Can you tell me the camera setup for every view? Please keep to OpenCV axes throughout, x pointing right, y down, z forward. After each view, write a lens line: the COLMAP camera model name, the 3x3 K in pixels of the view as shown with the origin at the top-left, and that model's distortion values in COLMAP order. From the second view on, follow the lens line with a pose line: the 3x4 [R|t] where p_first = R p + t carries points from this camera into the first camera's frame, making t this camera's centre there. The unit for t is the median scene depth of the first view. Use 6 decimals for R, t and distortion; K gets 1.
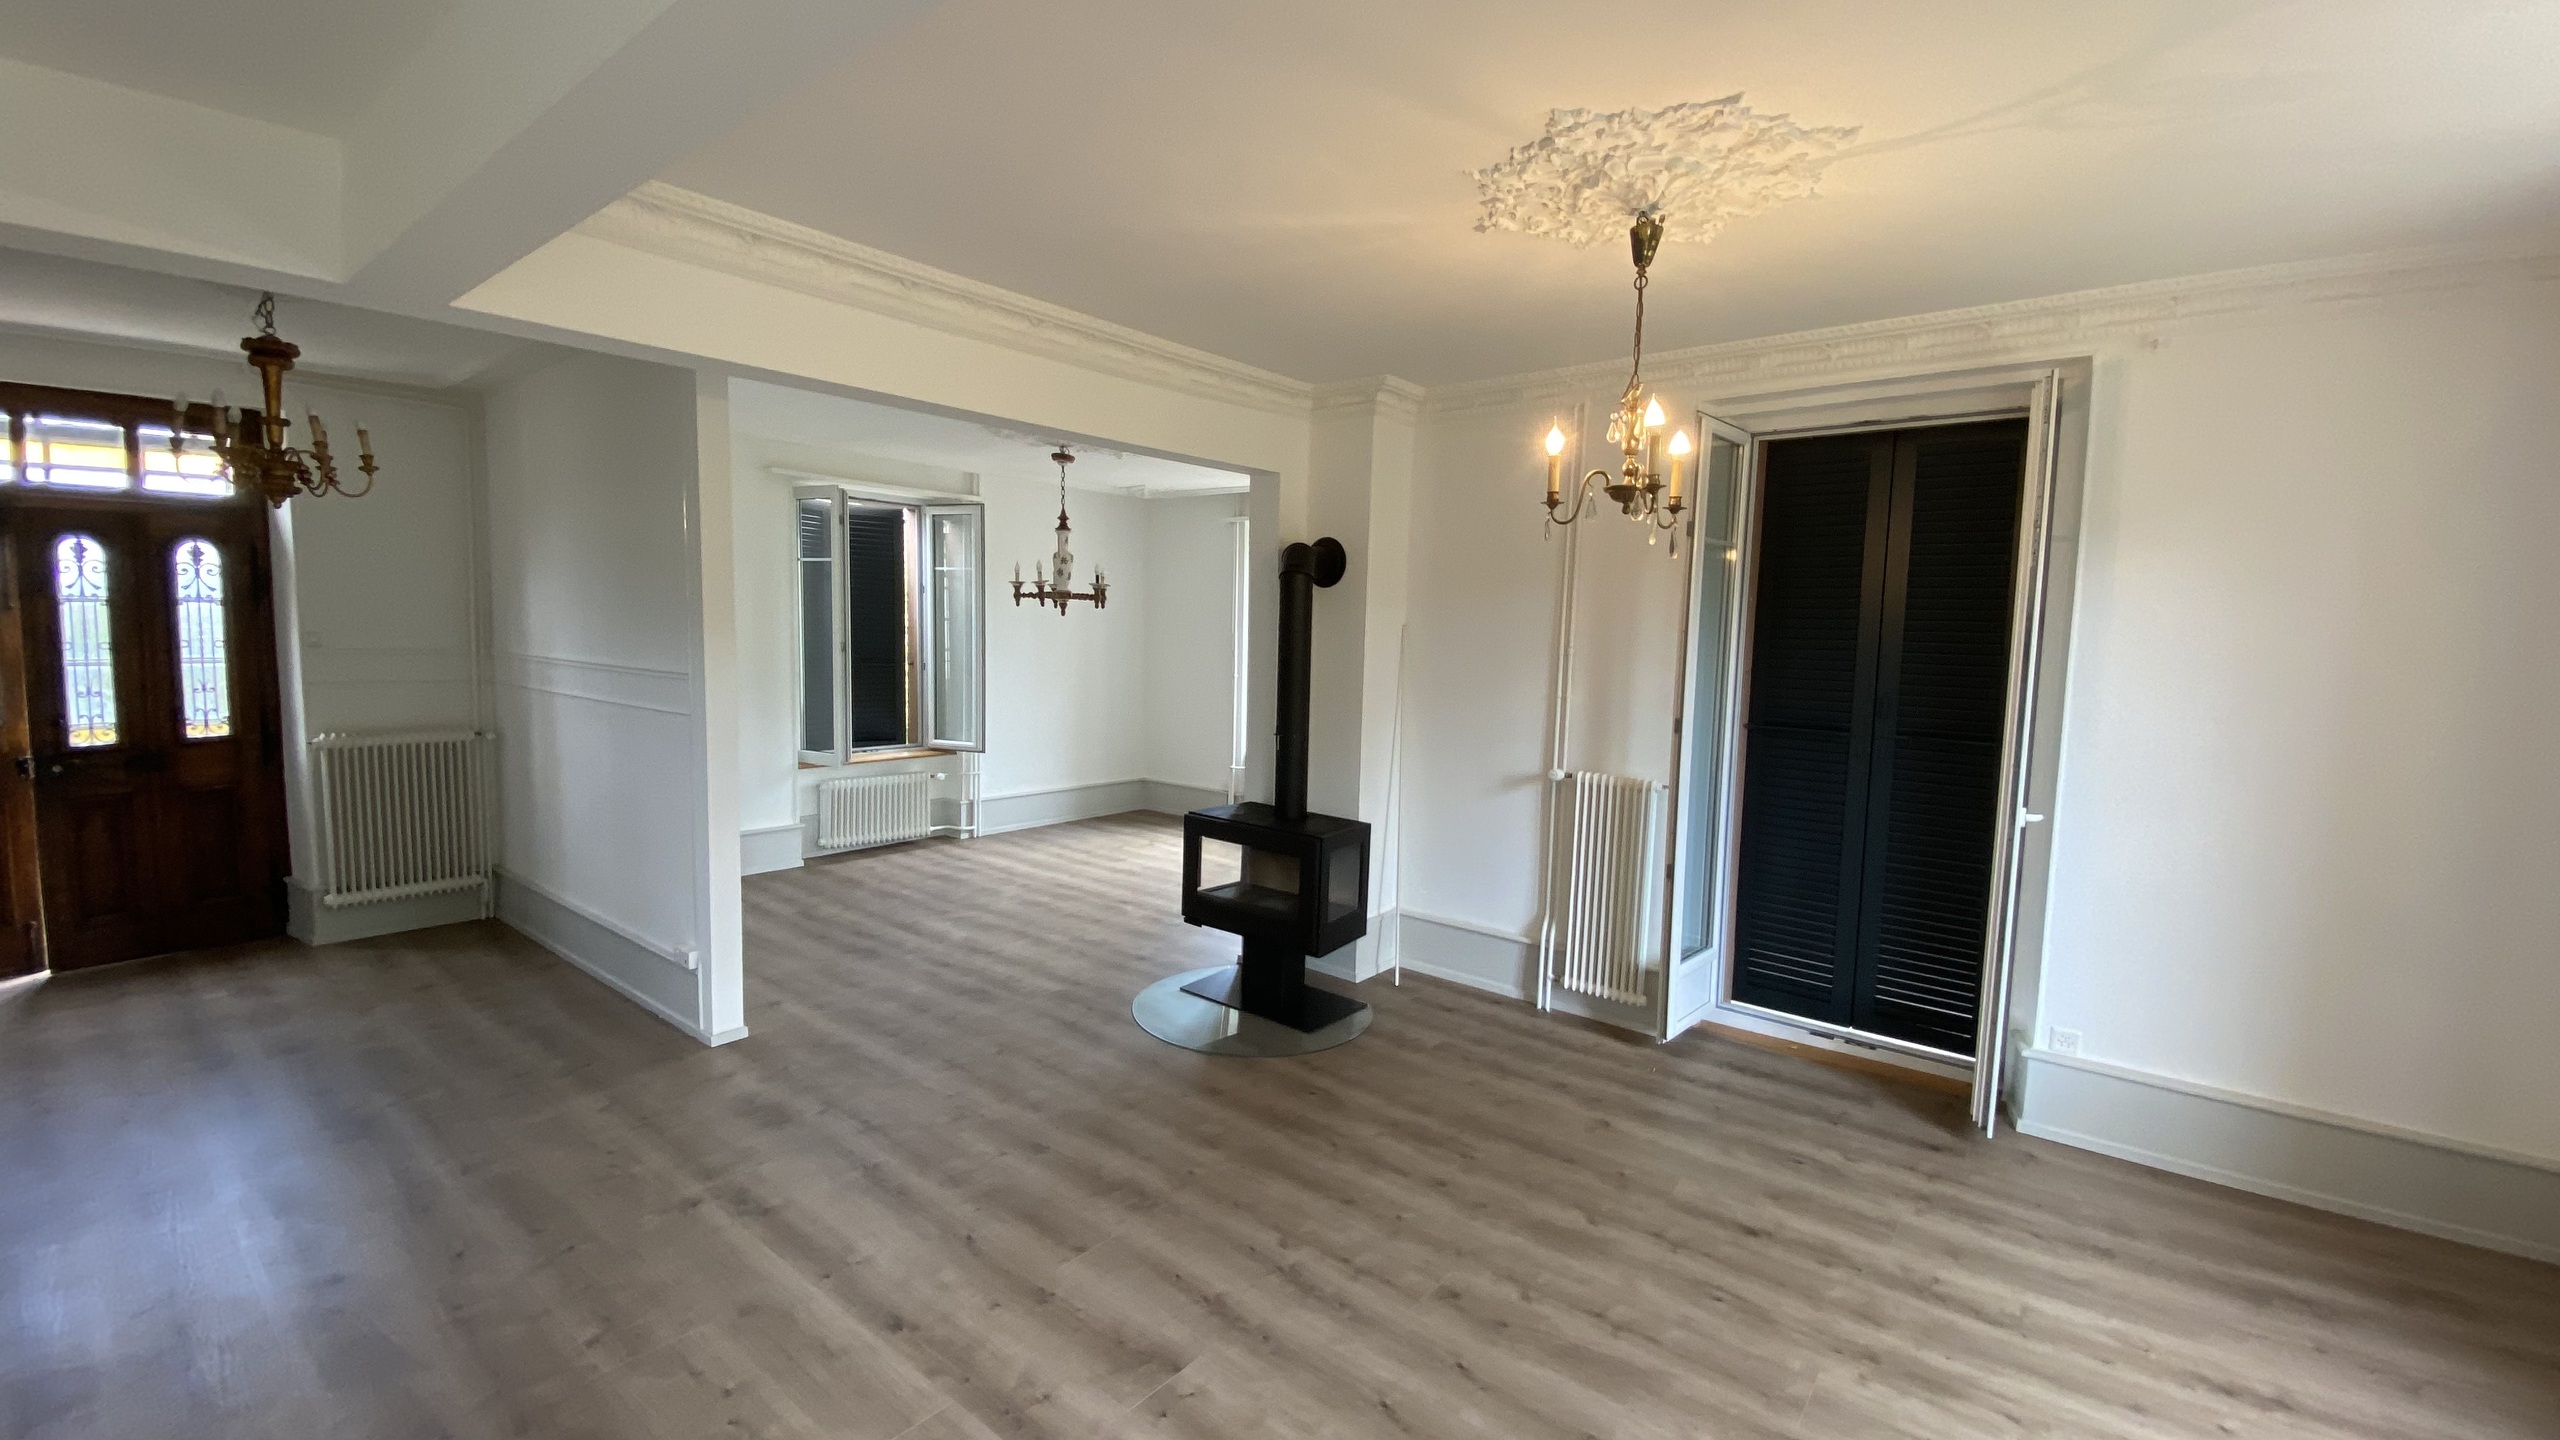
lens RADIAL K [[1033.9, 0, 1283.2], [0, 1033.9, 719.2], [0, 0, 1]] dist [0.012329, -0.015730]
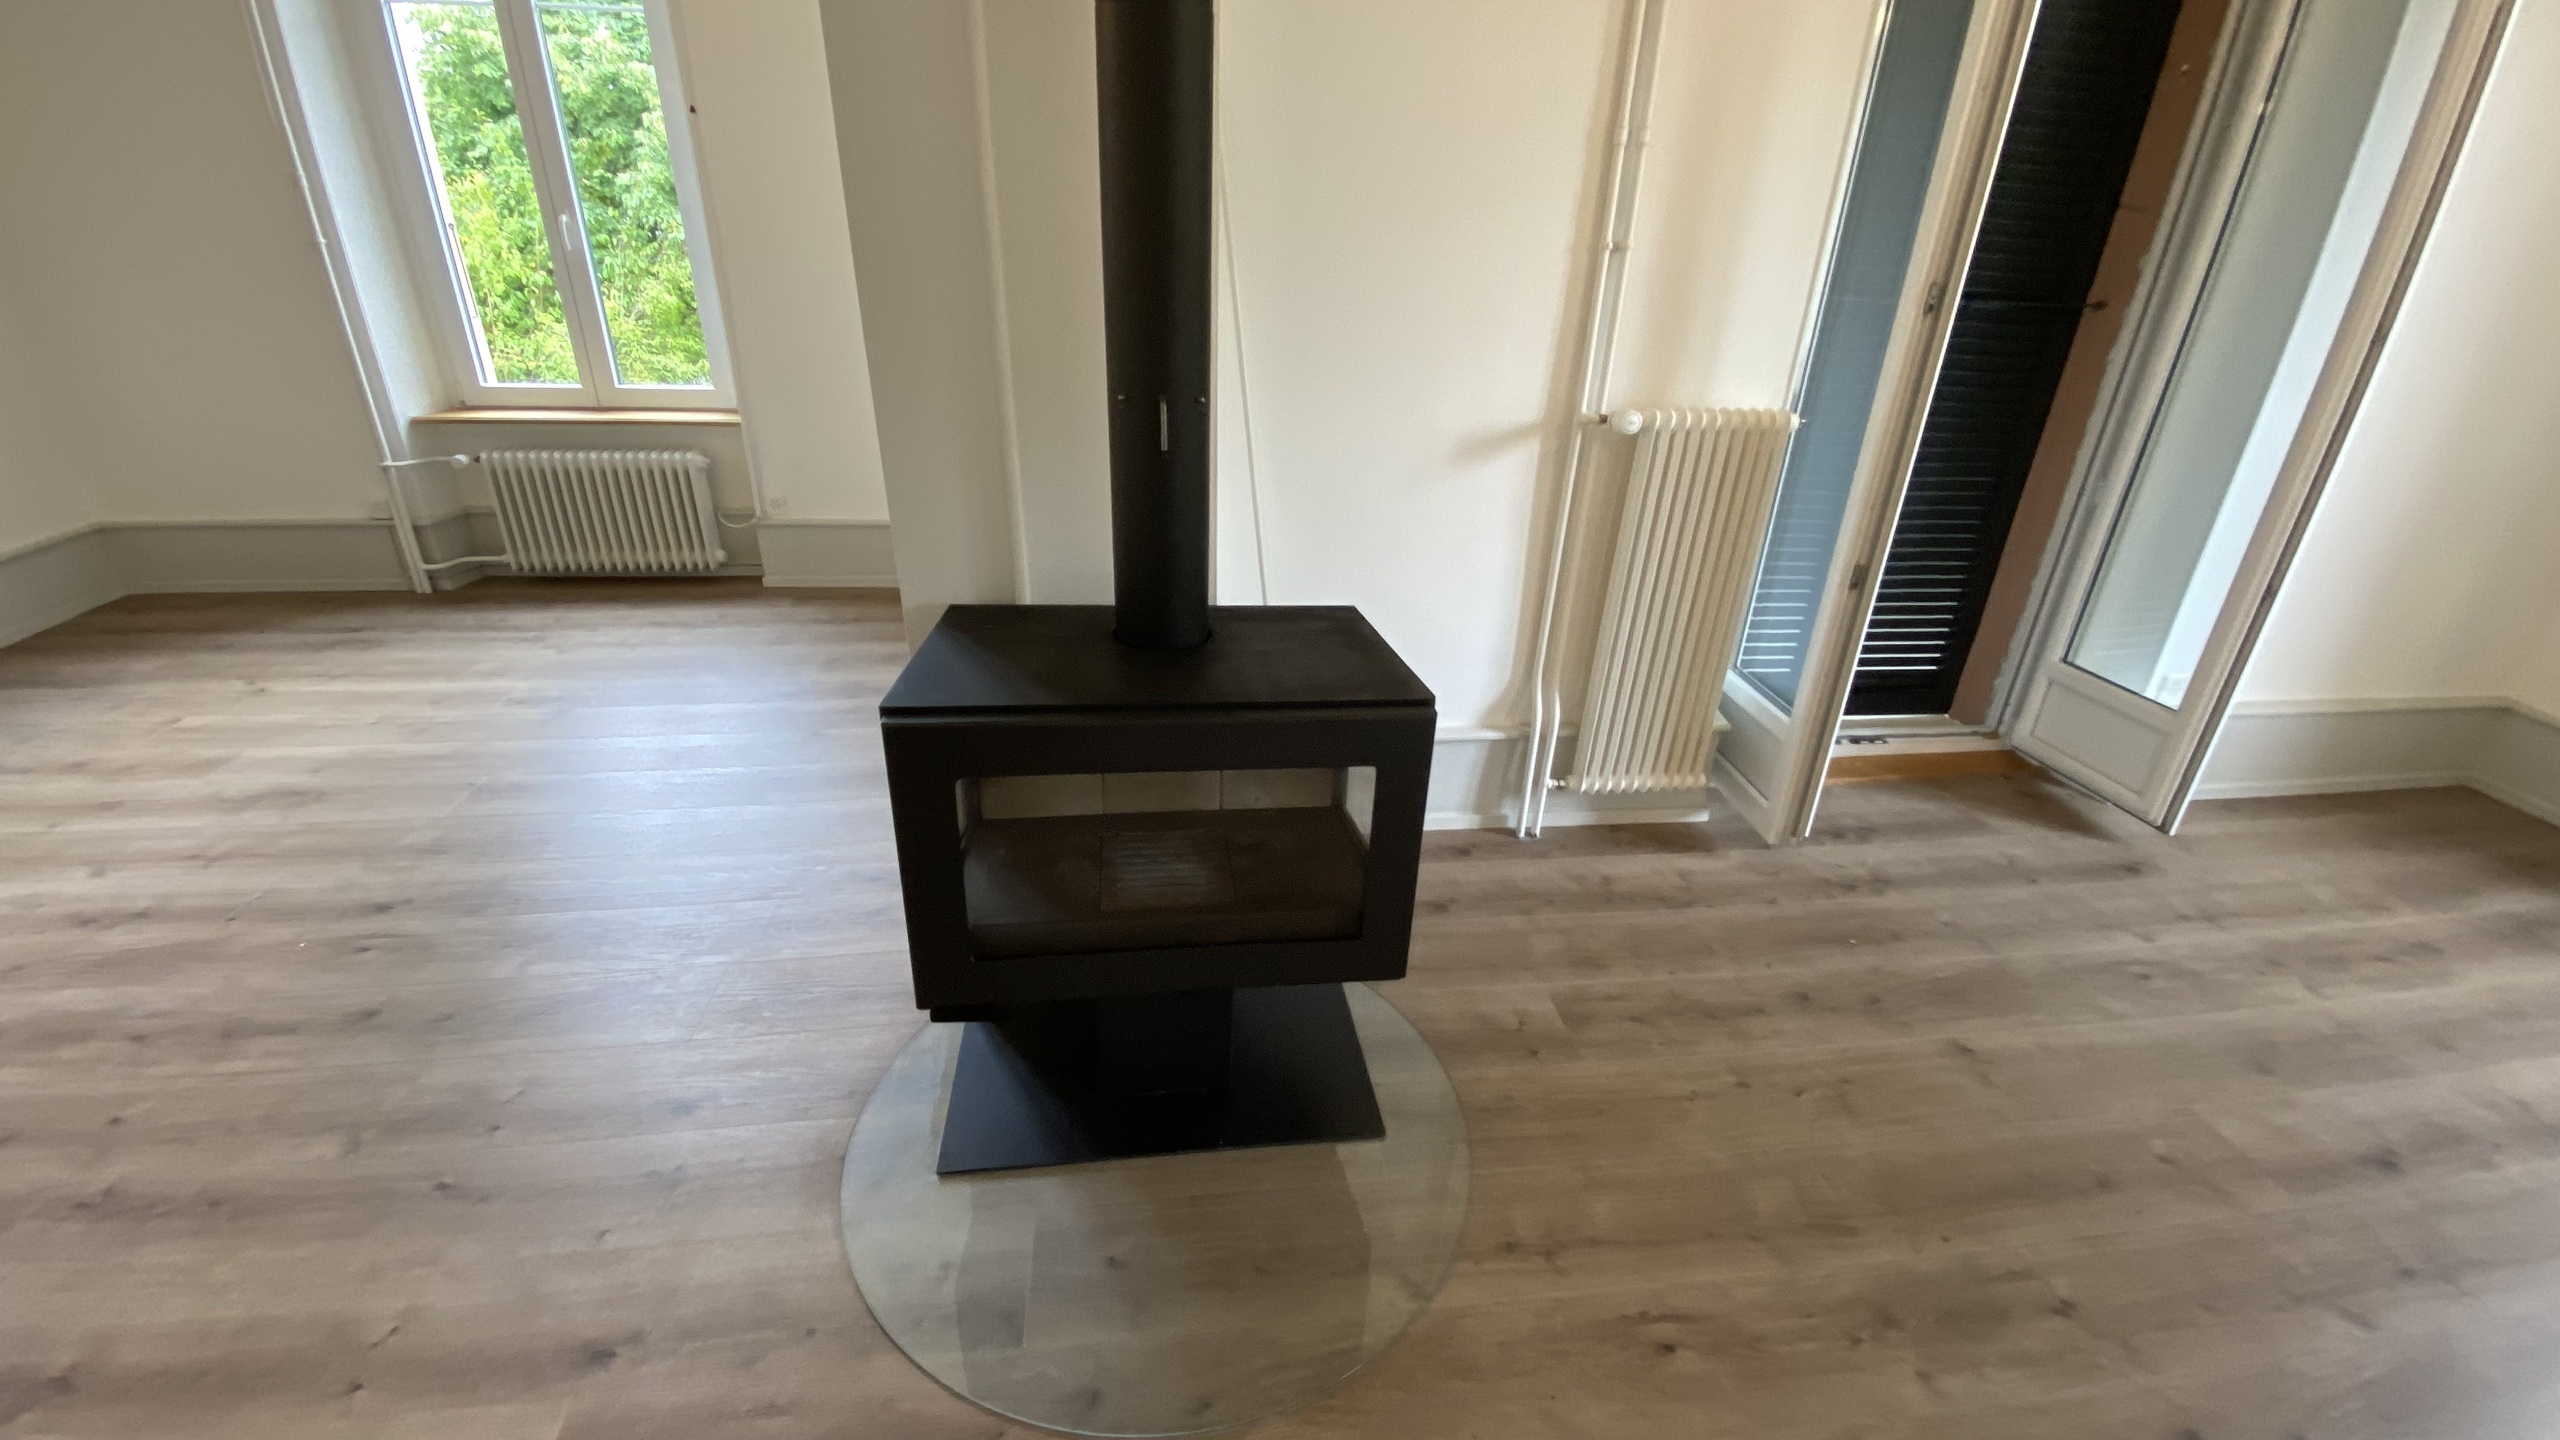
lens RADIAL K [[1033.9, 0, 1275.2], [0, 1033.9, 720.2], [0, 0, 1]] dist [0.012329, -0.015730]
pose [[0.687740, -0.310952, 0.655990, -0.256282], [0.048517, 0.921288, 0.385843, -0.014367], [-0.724334, -0.233533, 0.648693, 0.905735]]
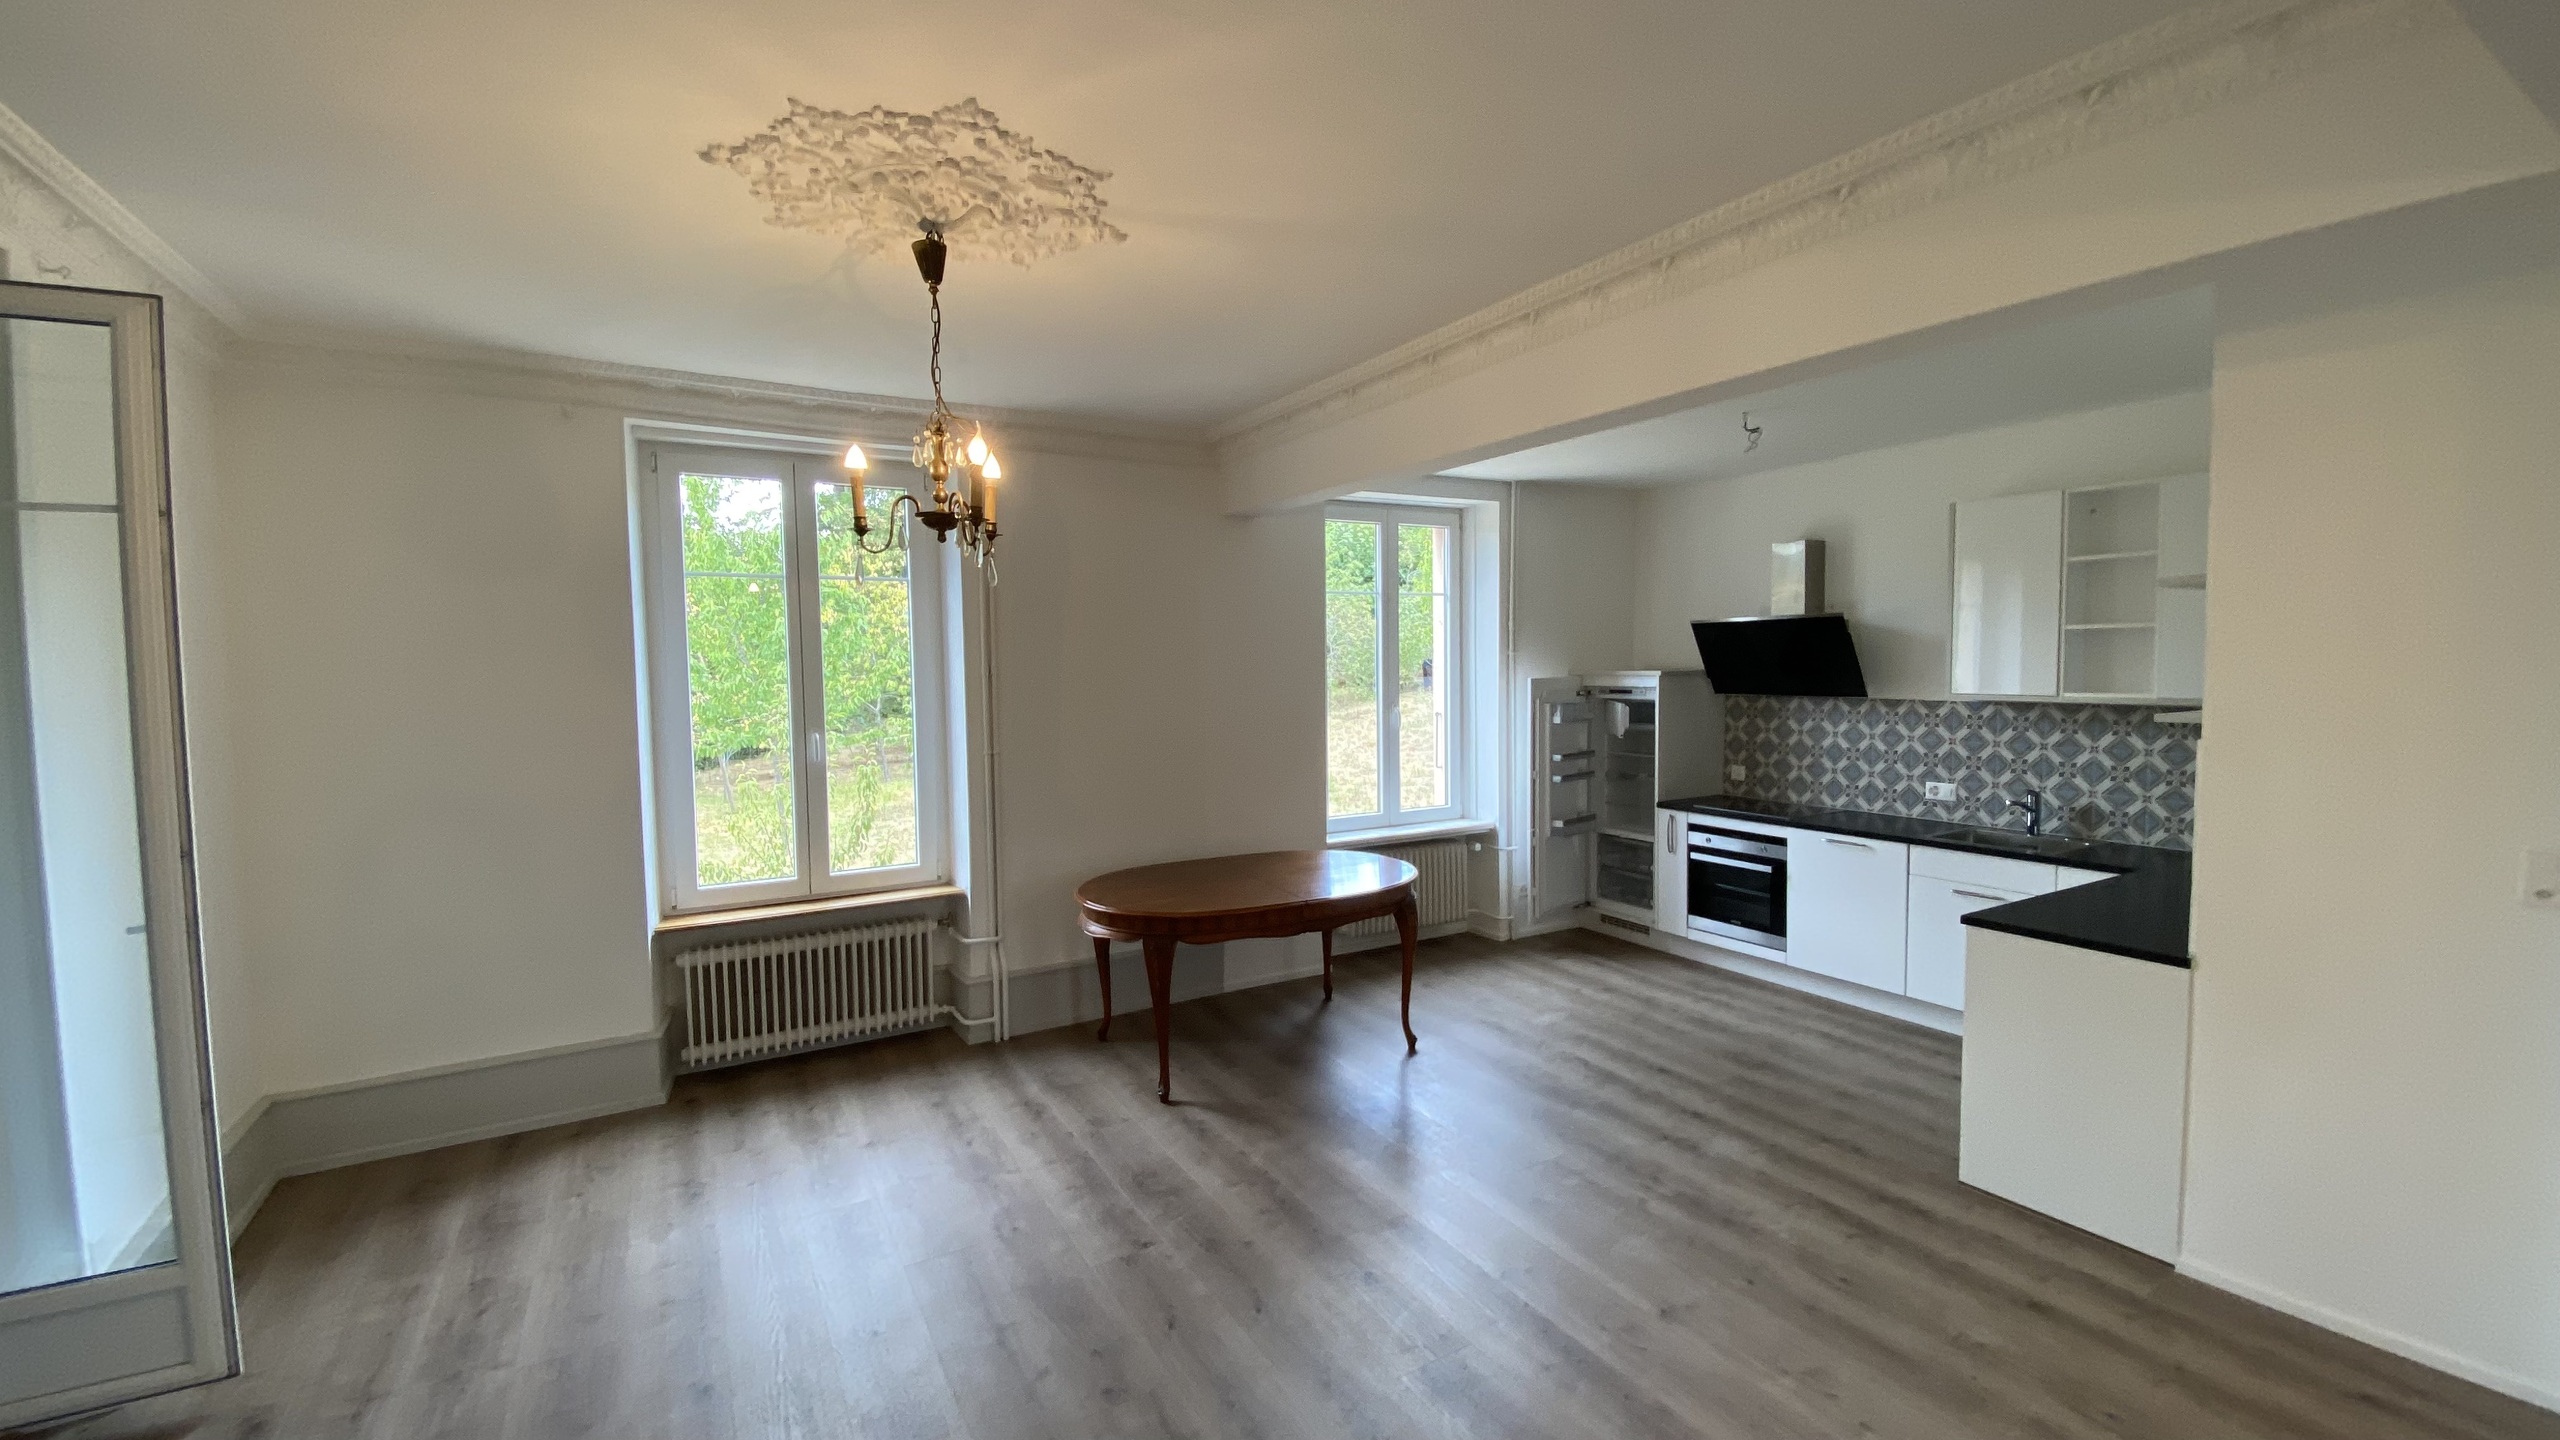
lens RADIAL K [[1033.9, 0, 1288.0], [0, 1033.9, 720.3], [0, 0, 1]] dist [0.012329, -0.015730]
pose [[-0.934303, -0.030763, 0.355150, -0.203533], [0.025089, 0.988125, 0.151593, -0.114783], [-0.355596, 0.150544, -0.922436, 1.191965]]
